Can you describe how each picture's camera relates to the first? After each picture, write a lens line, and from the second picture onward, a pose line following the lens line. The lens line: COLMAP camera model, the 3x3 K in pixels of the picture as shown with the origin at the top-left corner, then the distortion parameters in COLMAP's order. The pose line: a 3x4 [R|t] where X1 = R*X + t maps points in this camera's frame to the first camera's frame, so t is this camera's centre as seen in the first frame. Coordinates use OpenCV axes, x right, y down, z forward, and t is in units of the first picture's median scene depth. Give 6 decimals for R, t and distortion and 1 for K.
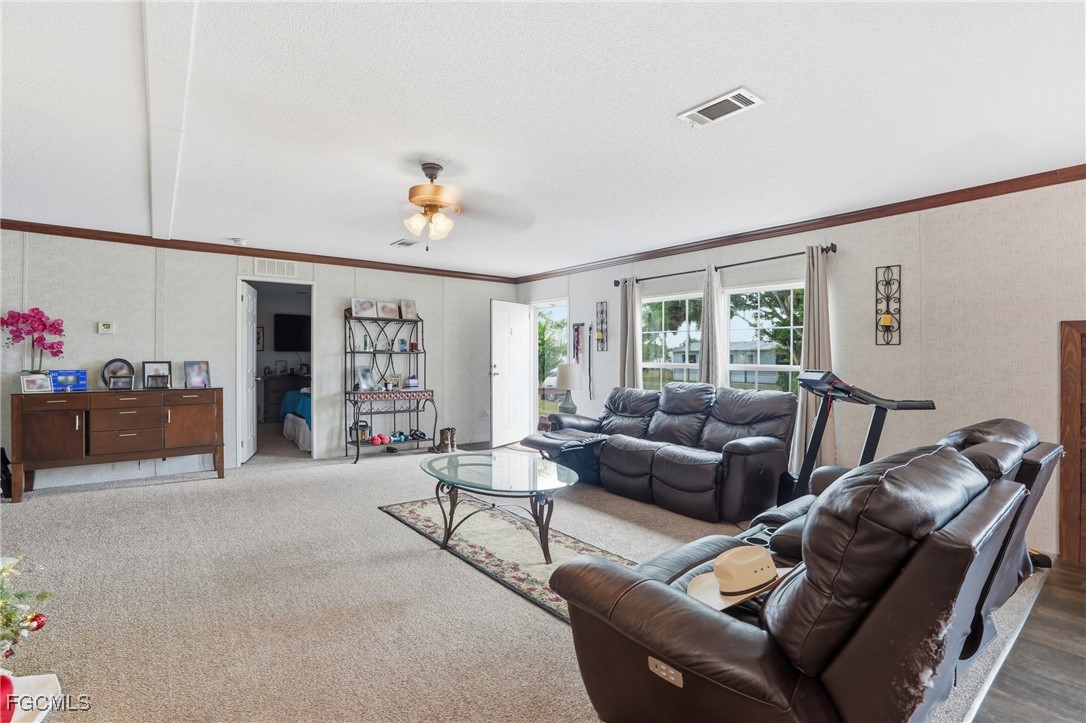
lens RADIAL K [[504.2, 0, 536.5], [0, 504.2, 356.8], [0, 0, 1]] dist [-0.067198, 0.022956]
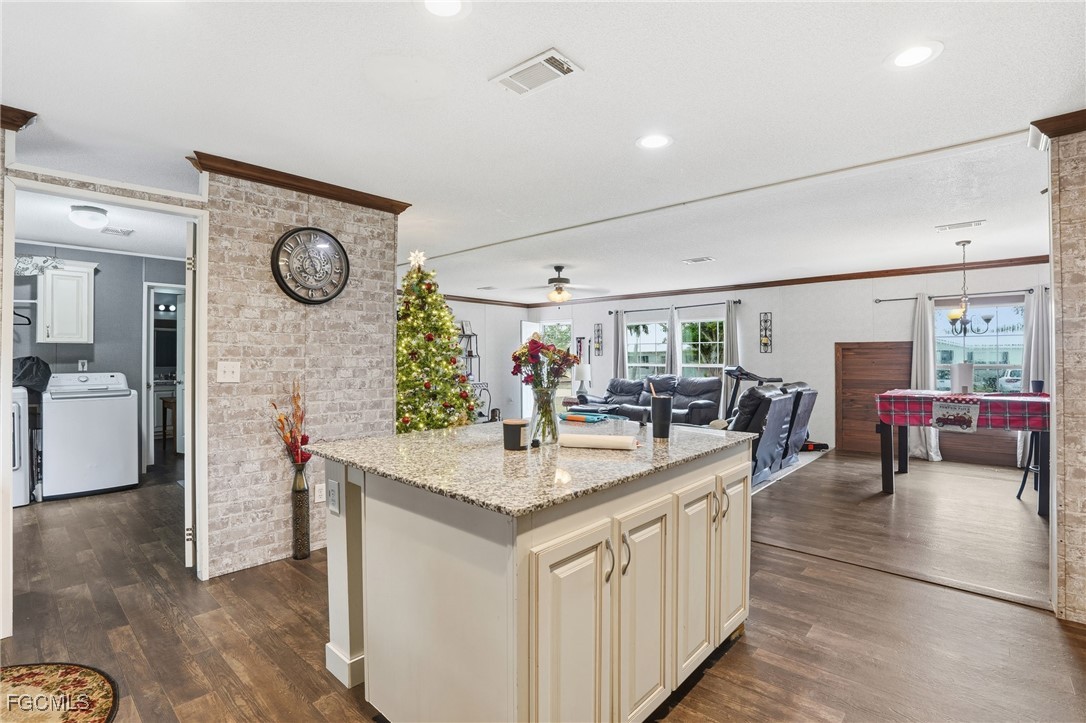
lens RADIAL K [[504.2, 0, 536.5], [0, 504.2, 356.8], [0, 0, 1]] dist [-0.067198, 0.022956]
pose [[0.986357, -0.005901, 0.164515, -0.422840], [0.006386, 0.999977, -0.002419, -0.007254], [-0.164497, 0.003437, 0.986372, -0.666229]]
